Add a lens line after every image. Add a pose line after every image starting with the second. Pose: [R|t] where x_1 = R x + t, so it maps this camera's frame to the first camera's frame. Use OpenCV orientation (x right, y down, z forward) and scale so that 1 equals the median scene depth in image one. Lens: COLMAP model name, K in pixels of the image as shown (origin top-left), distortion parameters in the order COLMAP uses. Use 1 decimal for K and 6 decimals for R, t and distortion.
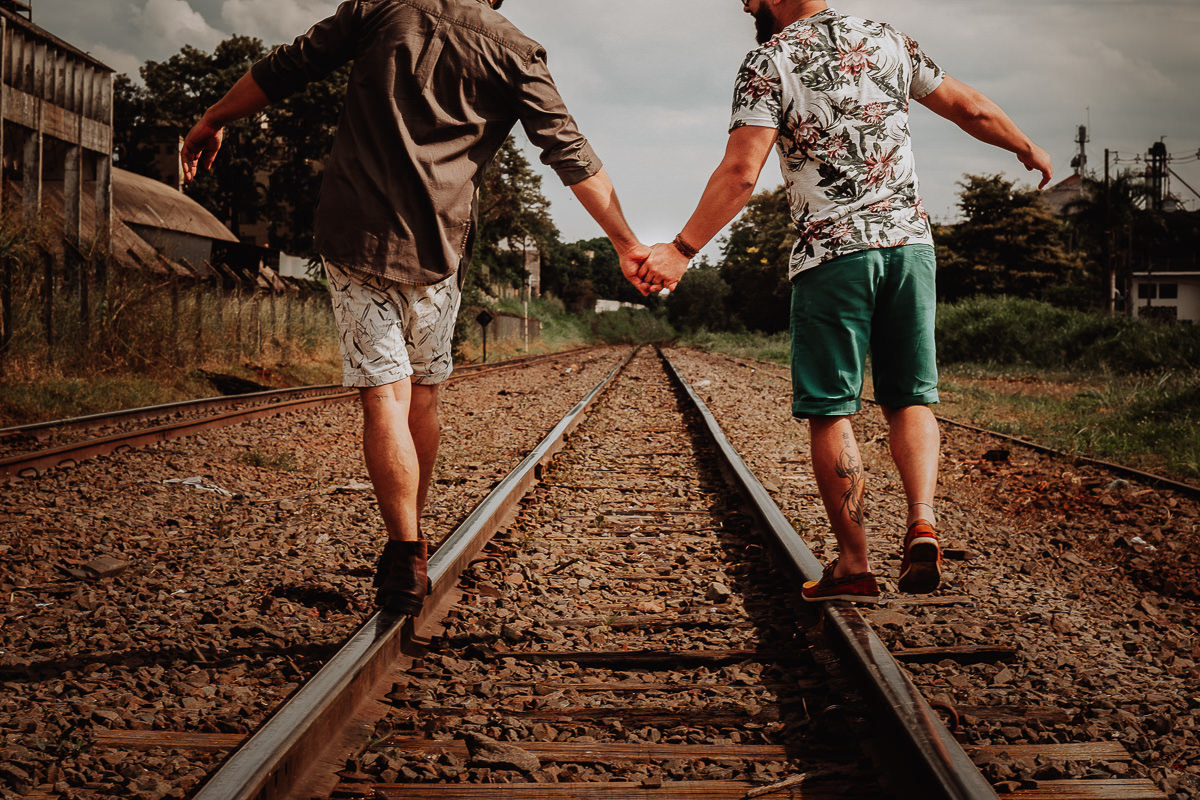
lens RADIAL K [[2735.3, 0, 602.4], [0, 2735.3, 398.6], [0, 0, 1]] dist [0.043453, 0.000000]
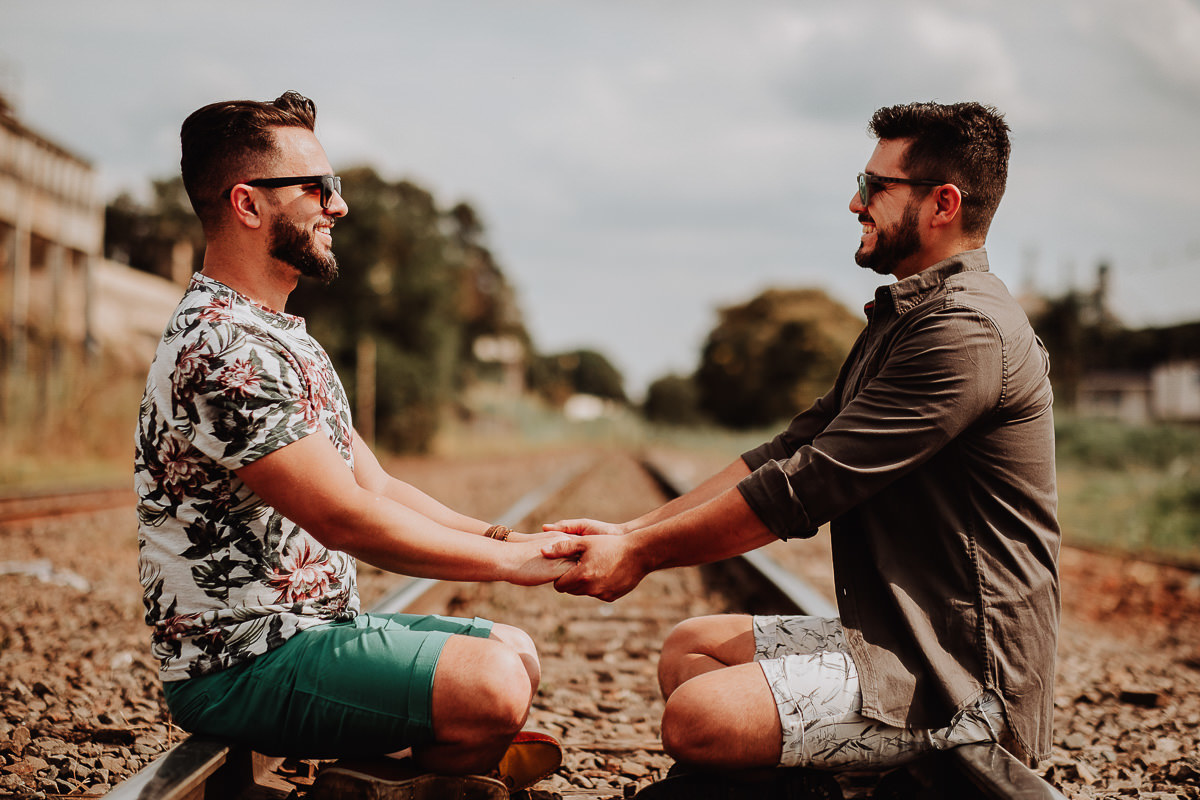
lens RADIAL K [[2735.3, 0, 598.5], [0, 2735.3, 399.3], [0, 0, 1]] dist [0.043453, 0.000000]
pose [[0.999838, 0.016221, 0.007770, 0.003115], [-0.015933, 0.999232, -0.035812, 0.014670], [-0.008344, 0.035682, 0.999328, 0.450461]]
